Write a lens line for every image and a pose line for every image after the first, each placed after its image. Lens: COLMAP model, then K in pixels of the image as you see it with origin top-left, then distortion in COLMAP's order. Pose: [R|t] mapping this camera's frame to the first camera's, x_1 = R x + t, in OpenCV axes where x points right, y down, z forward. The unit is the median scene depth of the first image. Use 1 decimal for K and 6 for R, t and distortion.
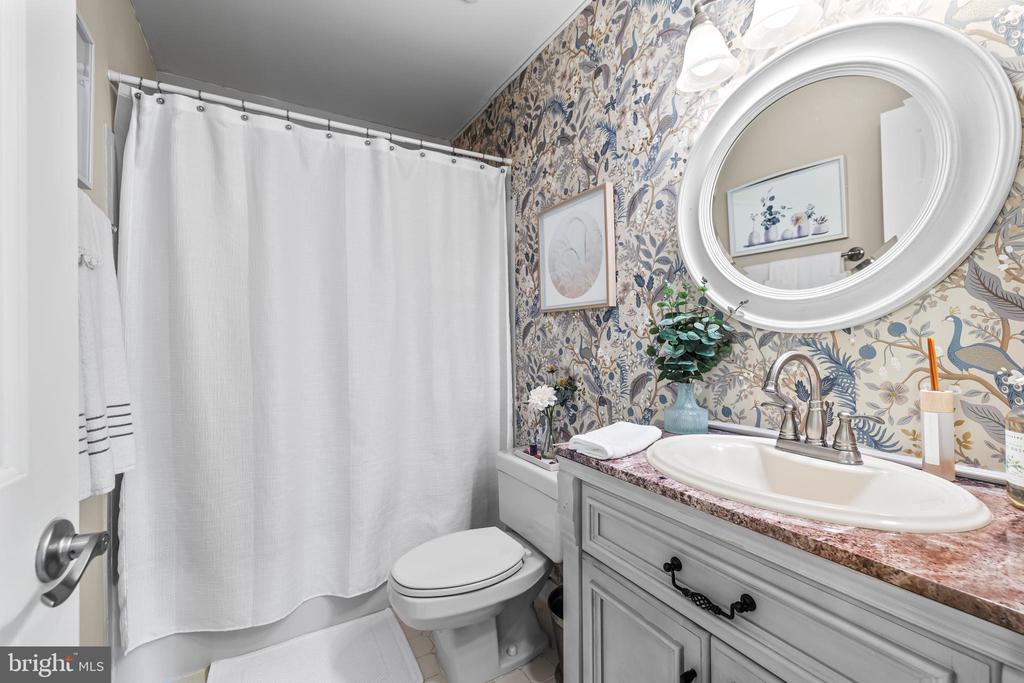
lens RADIAL K [[429.5, 0, 514.4], [0, 429.5, 338.3], [0, 0, 1]] dist [0.001485, 0.000984]
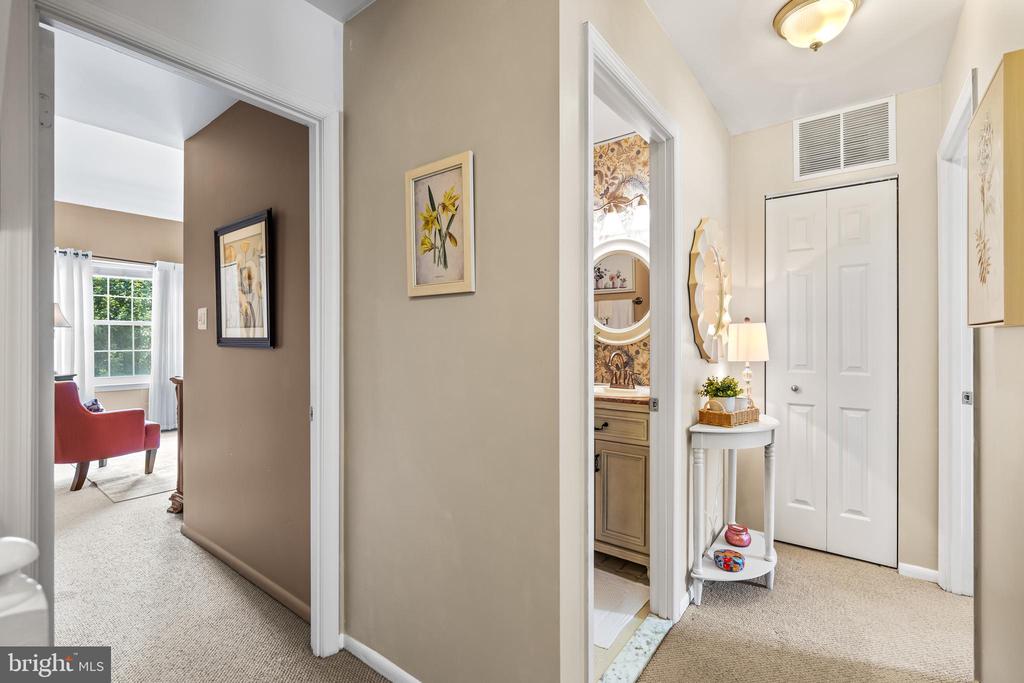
lens RADIAL K [[464.7, 0, 512.0], [0, 464.7, 341.5], [0, 0, 1]] dist [-0.000545, -0.000073]
pose [[0.926185, 0.002441, 0.377062, -1.057671], [-0.003364, 0.999993, 0.001790, -0.041072], [-0.377055, -0.002926, 0.926186, -1.465515]]
